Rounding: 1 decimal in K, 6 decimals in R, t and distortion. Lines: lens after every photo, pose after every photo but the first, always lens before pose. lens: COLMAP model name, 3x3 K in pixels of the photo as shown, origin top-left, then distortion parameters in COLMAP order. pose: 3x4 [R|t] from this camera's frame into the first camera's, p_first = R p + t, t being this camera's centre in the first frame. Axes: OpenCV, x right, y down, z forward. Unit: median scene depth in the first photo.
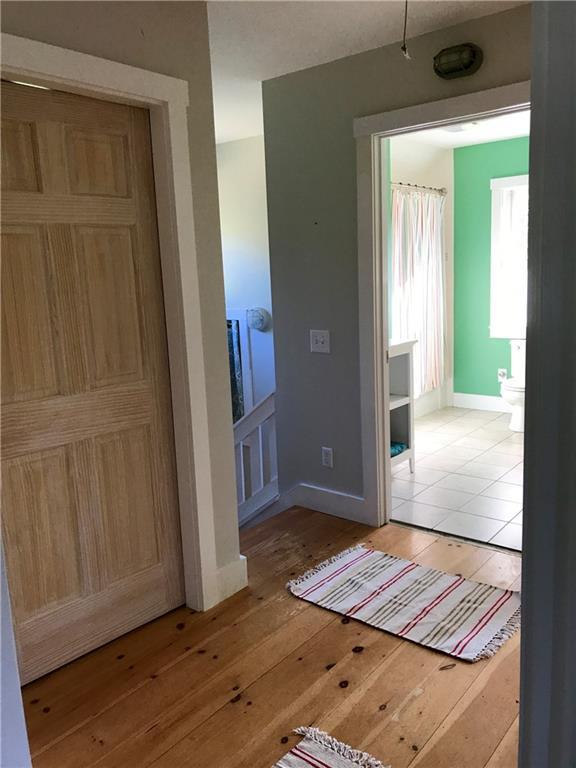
lens RADIAL K [[631.8, 0, 288.3], [0, 631.8, 383.0], [0, 0, 1]] dist [0.036824, -0.035085]
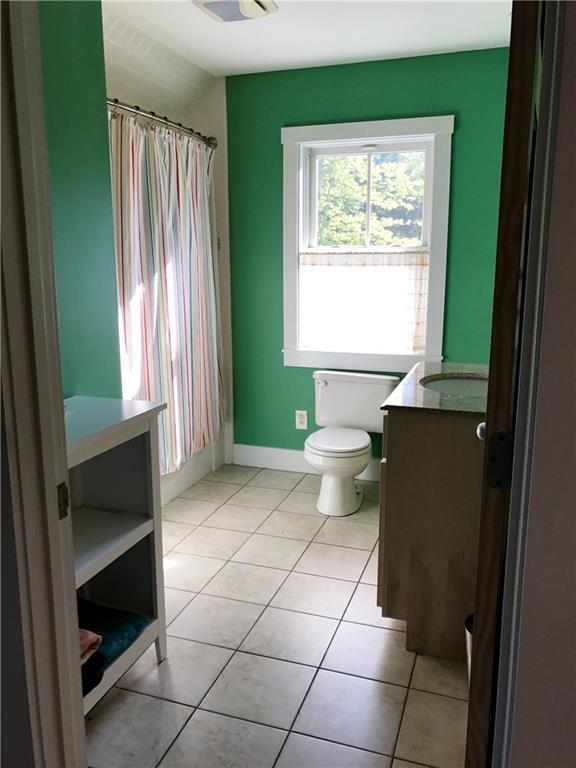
lens RADIAL K [[631.8, 0, 287.9], [0, 631.8, 382.1], [0, 0, 1]] dist [0.036824, -0.035085]
pose [[0.939541, -0.023911, 0.341601, 0.093168], [0.018898, 0.999659, 0.017994, -0.068974], [-0.341915, -0.010450, 0.939673, 0.374425]]
